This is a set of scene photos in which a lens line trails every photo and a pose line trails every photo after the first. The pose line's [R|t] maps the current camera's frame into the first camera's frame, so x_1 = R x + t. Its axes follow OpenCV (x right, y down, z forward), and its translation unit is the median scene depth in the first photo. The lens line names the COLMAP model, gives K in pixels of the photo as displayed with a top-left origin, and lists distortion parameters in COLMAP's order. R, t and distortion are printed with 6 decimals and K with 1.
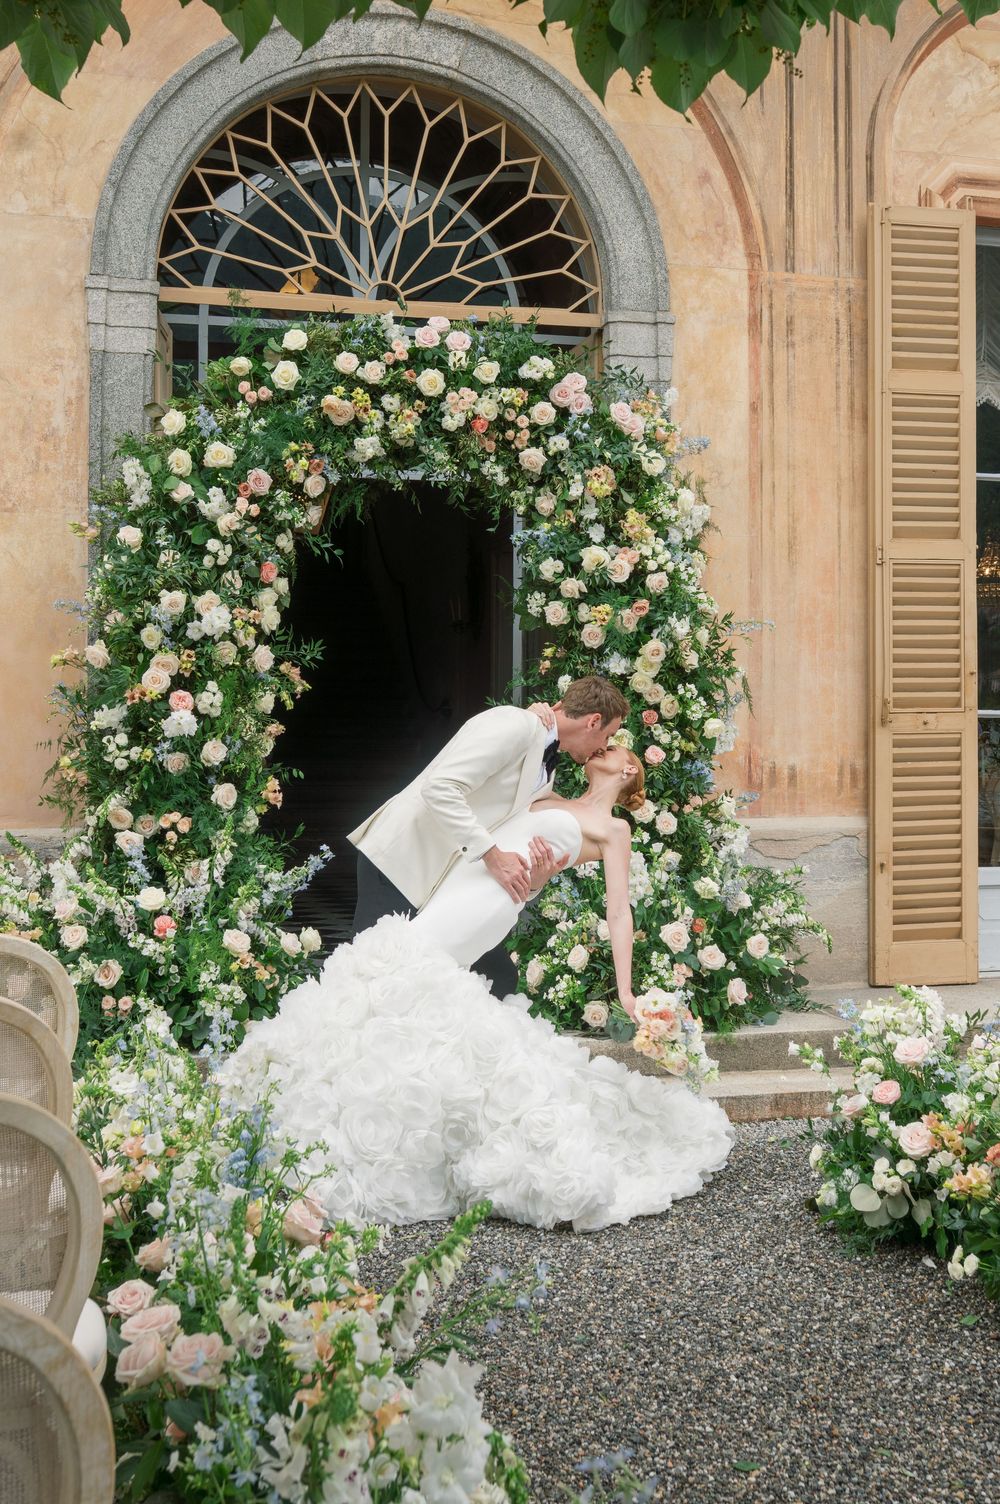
lens RADIAL K [[1940.0, 0, 594.7], [0, 1940.0, 681.8], [0, 0, 1]] dist [-0.051907, 0.025098]
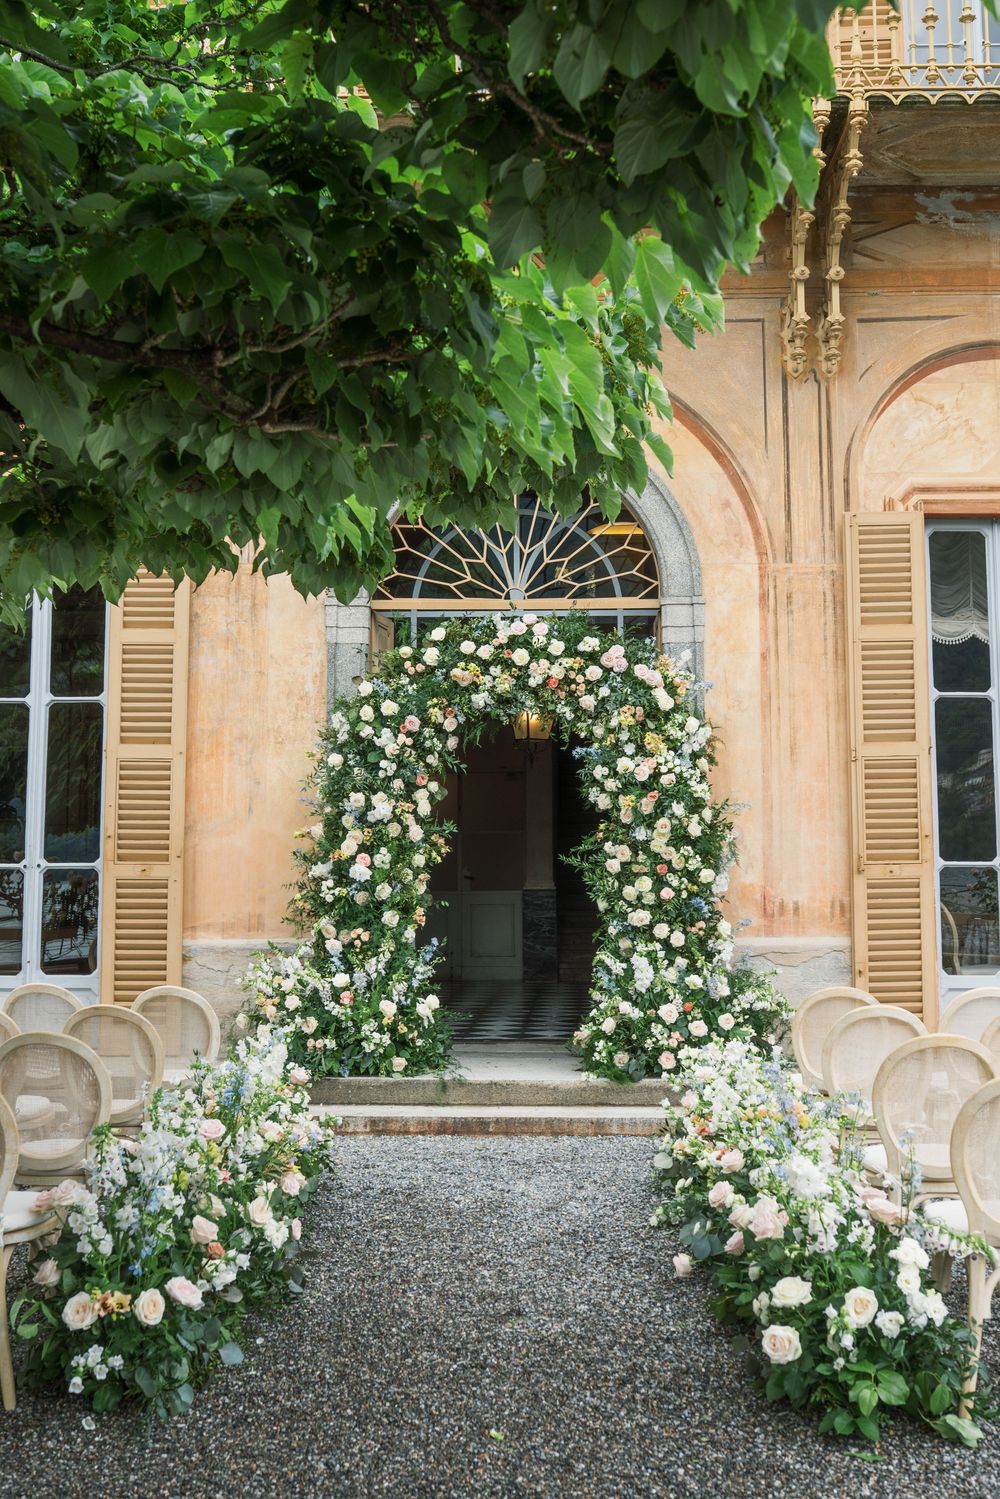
lens RADIAL K [[1654.5, 0, 480.1], [0, 1654.5, 685.3], [0, 0, 1]] dist [-0.039492, 0.023248]
pose [[0.951160, -0.035625, -0.306637, 0.294988], [0.008831, 0.996052, -0.088327, -0.011900], [0.308573, 0.081305, 0.947720, -0.288287]]
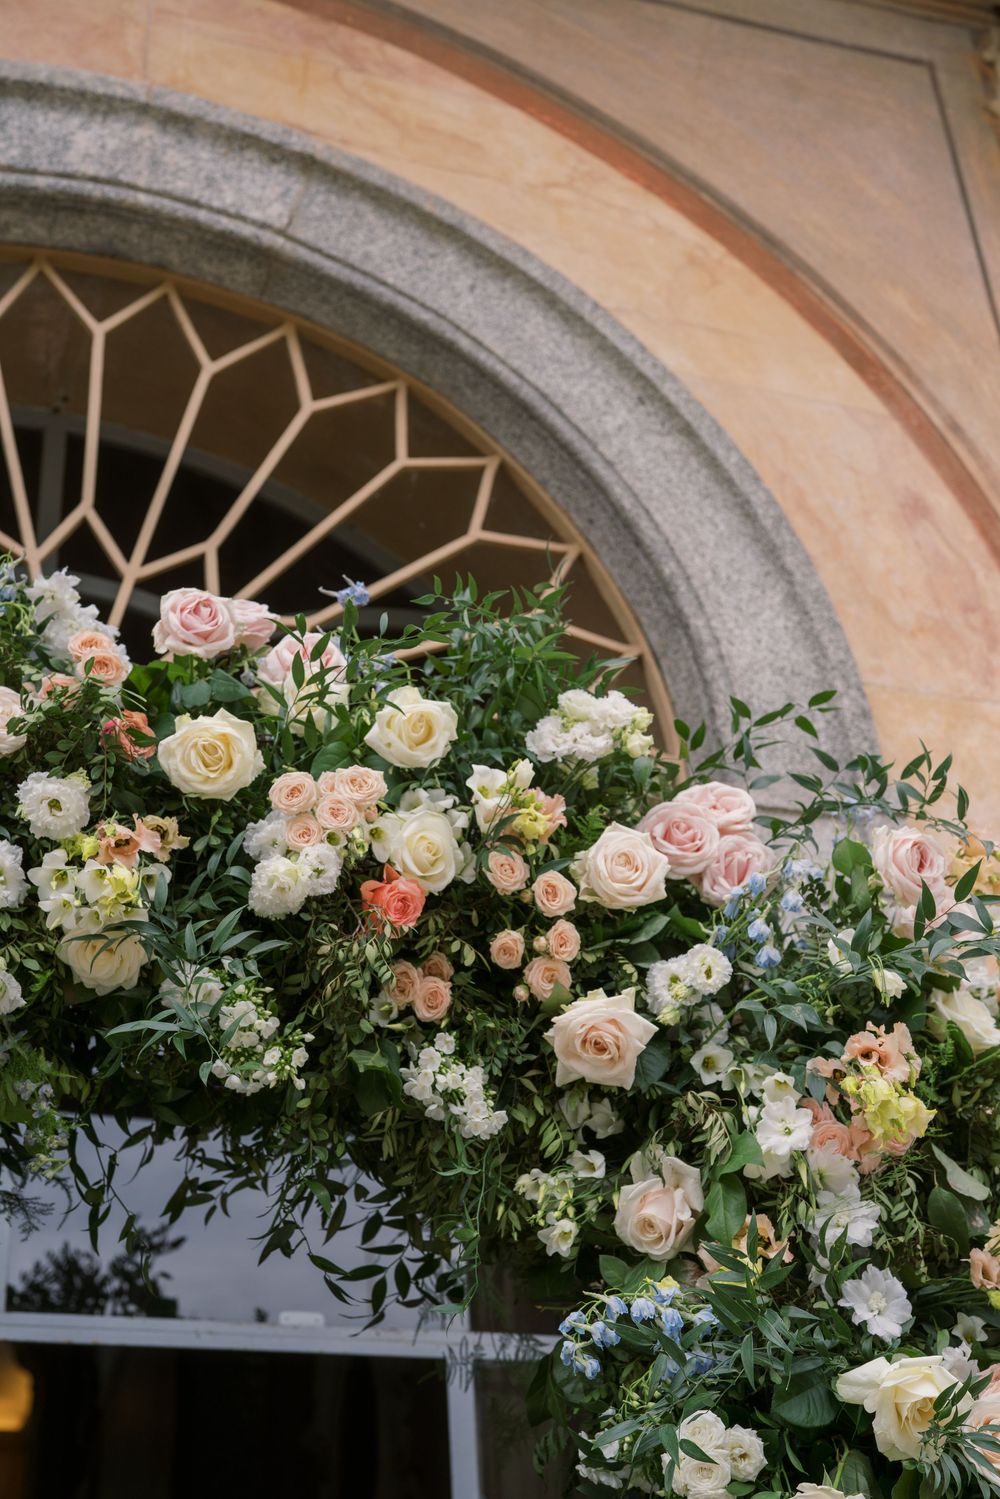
lens RADIAL K [[2148.1, 0, 524.6], [0, 2148.1, 752.3], [0, 0, 1]] dist [-0.021230, 0.048074]
pose [[0.996946, -0.027481, 0.073096, -0.062262], [0.061130, 0.857099, -0.511511, -0.000077], [-0.048594, 0.514417, 0.856162, 0.737177]]
